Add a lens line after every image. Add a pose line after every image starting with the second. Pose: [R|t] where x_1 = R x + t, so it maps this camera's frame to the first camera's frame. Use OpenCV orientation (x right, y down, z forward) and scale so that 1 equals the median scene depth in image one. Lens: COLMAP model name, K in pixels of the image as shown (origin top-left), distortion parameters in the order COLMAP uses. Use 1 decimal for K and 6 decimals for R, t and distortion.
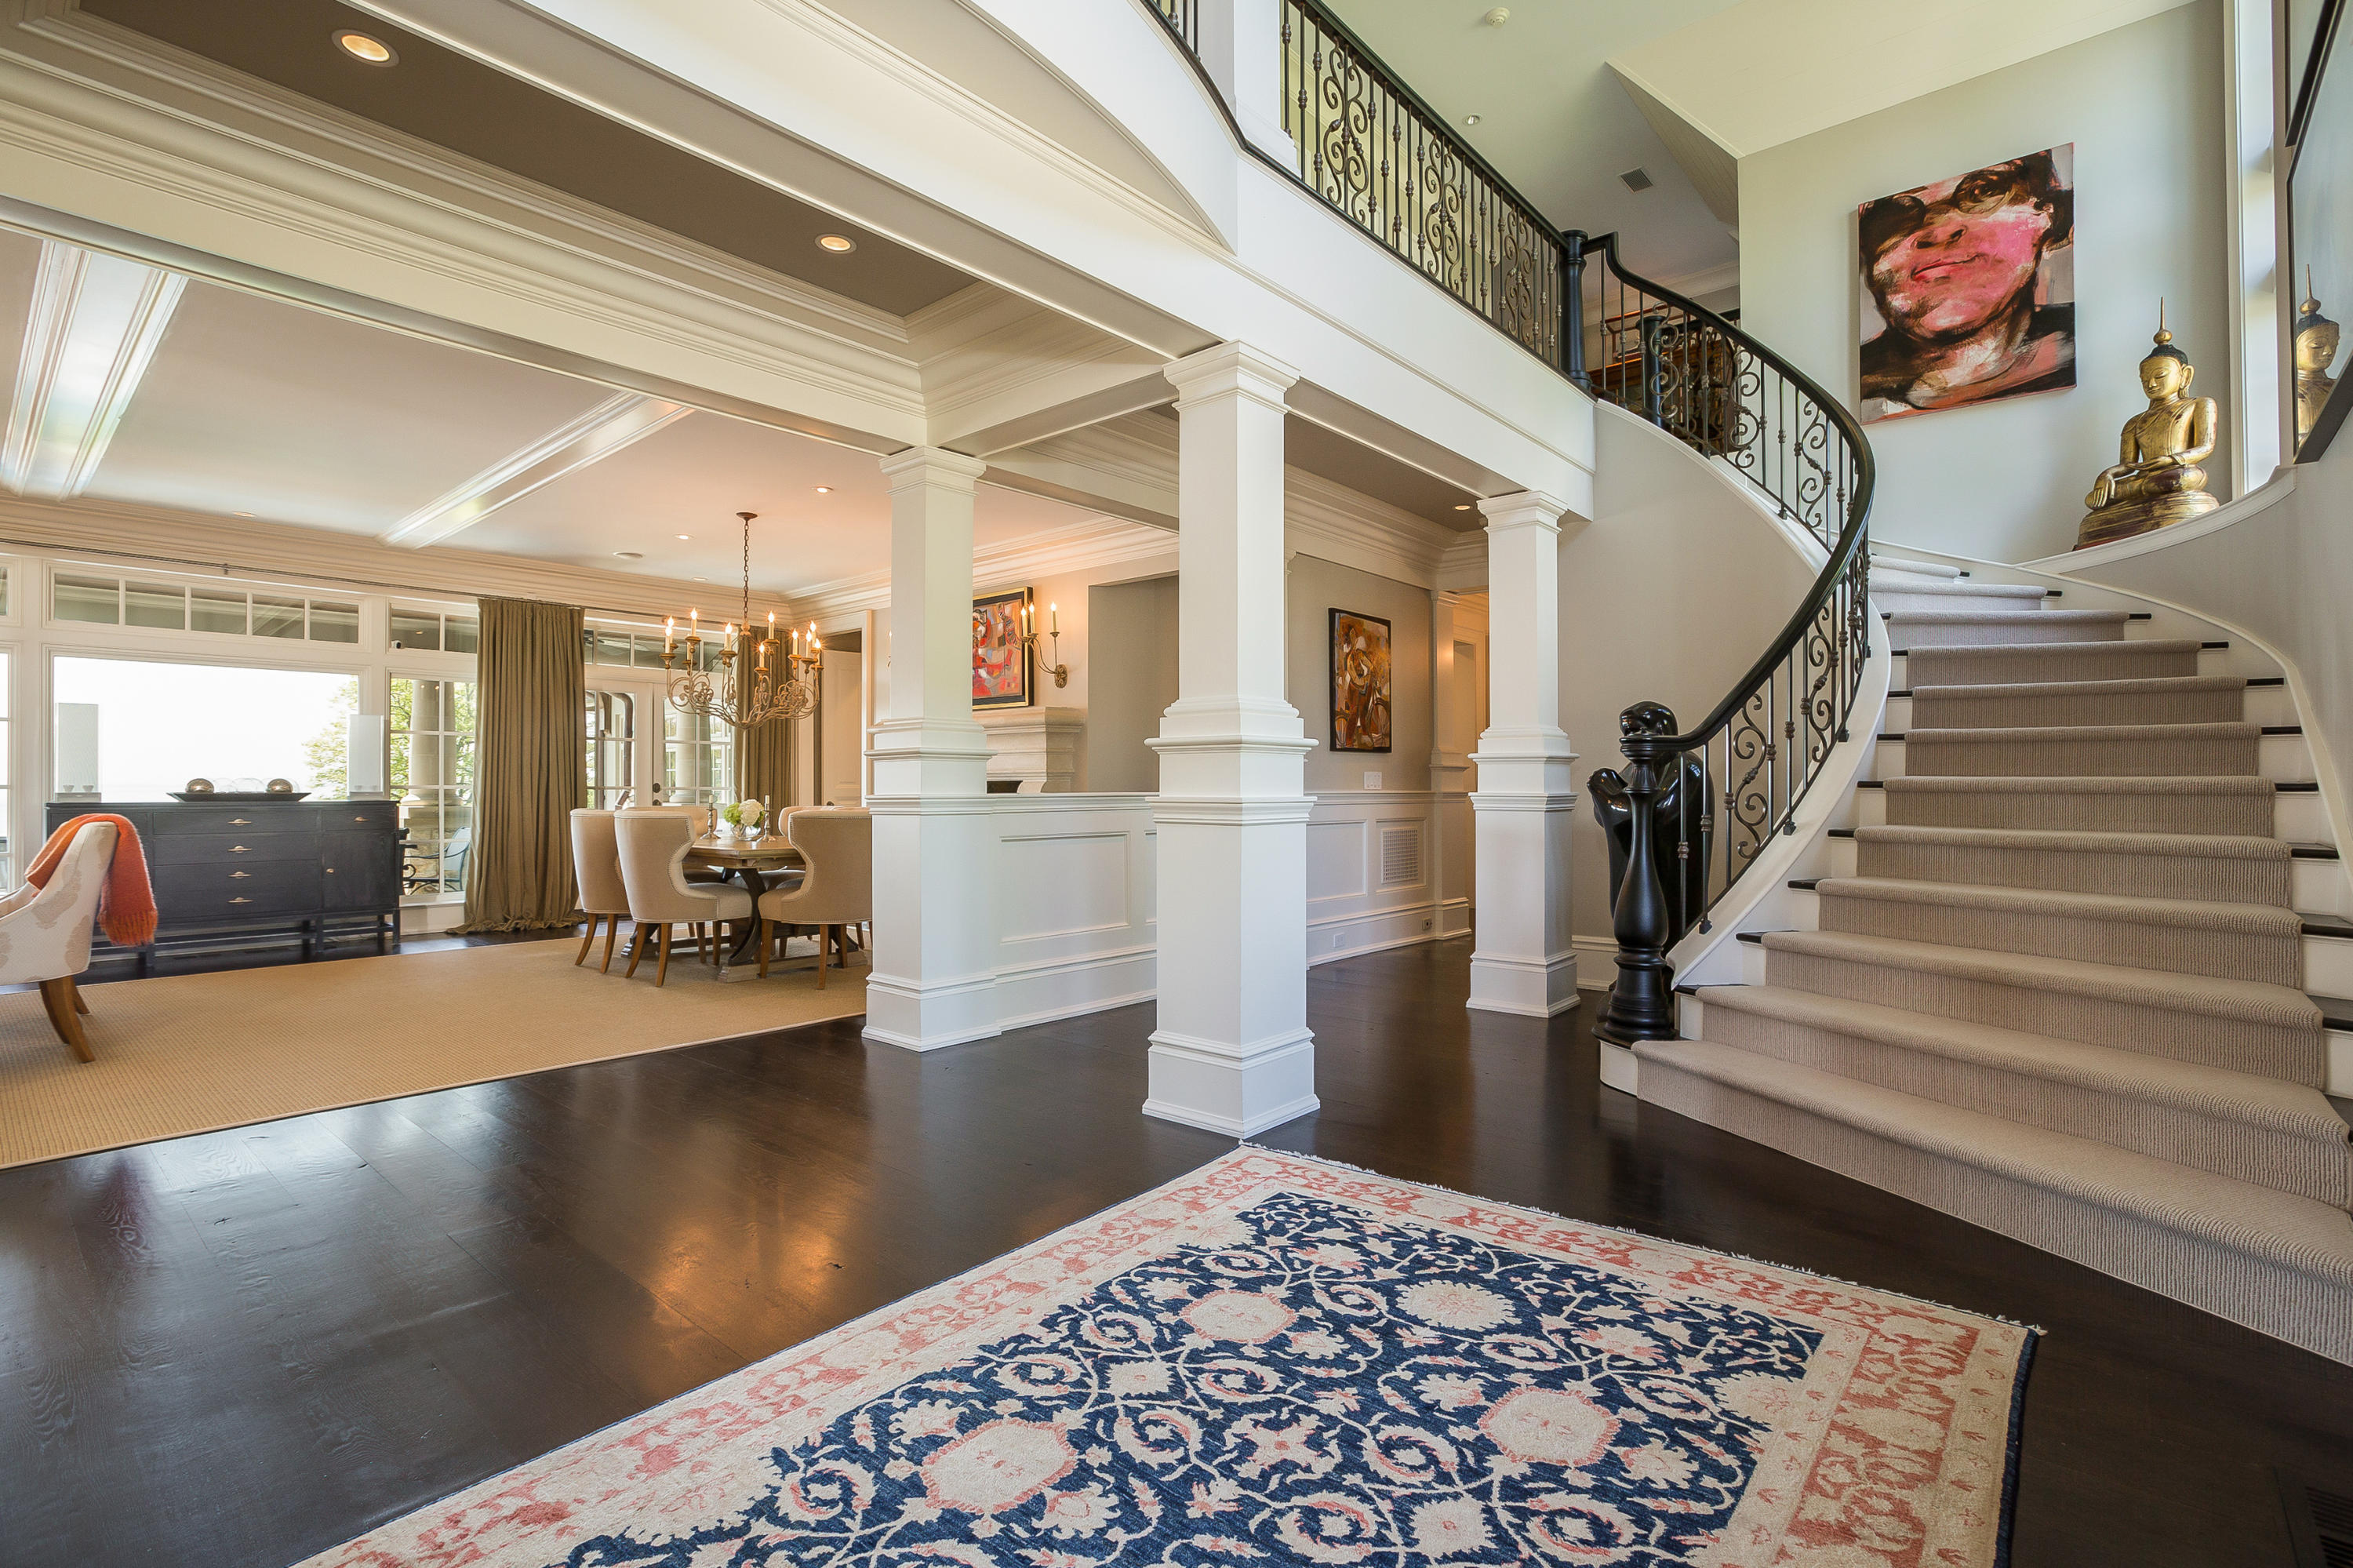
lens RADIAL K [[1107.3, 0, 1206.7], [0, 1107.3, 789.3], [0, 0, 1]] dist [-0.051107, 0.024704]
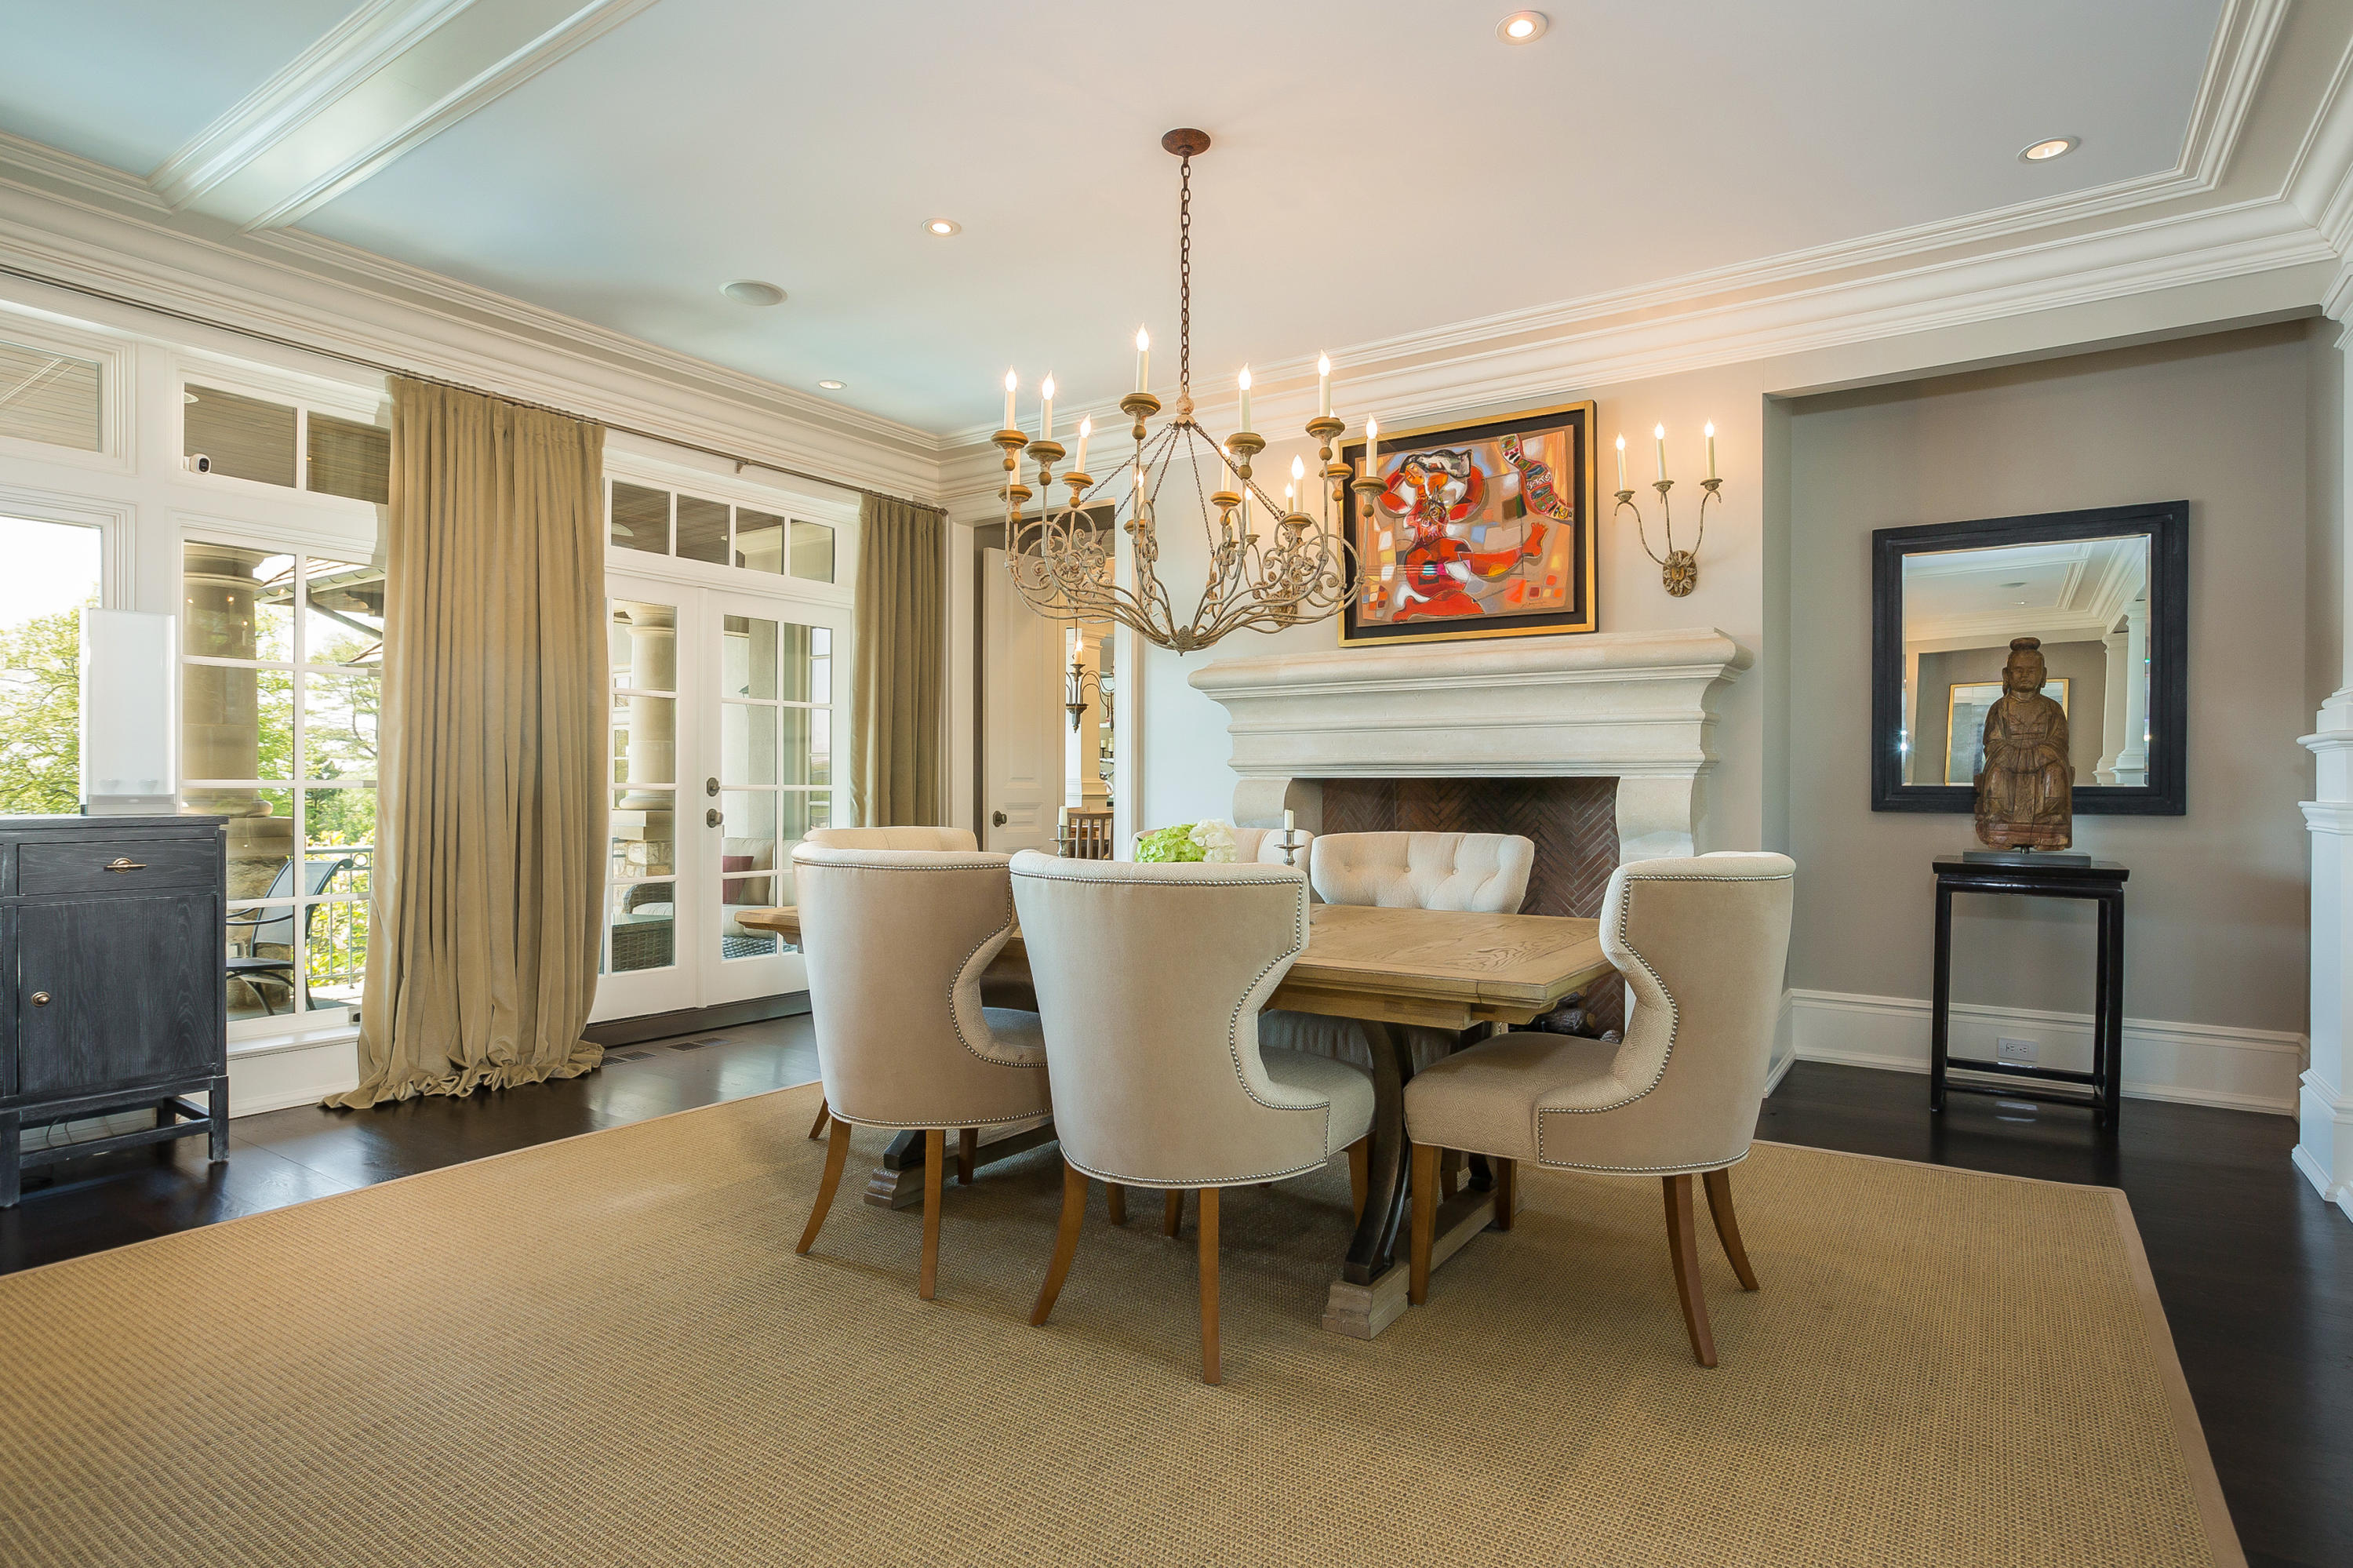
lens RADIAL K [[1147.3, 0, 1176.3], [0, 1147.3, 797.4], [0, 0, 1]] dist [-0.015744, -0.000244]
pose [[0.990466, 0.003158, 0.137725, -0.418604], [-0.004253, 0.999962, 0.007654, -0.001900], [-0.137695, -0.008167, 0.990441, 0.490433]]
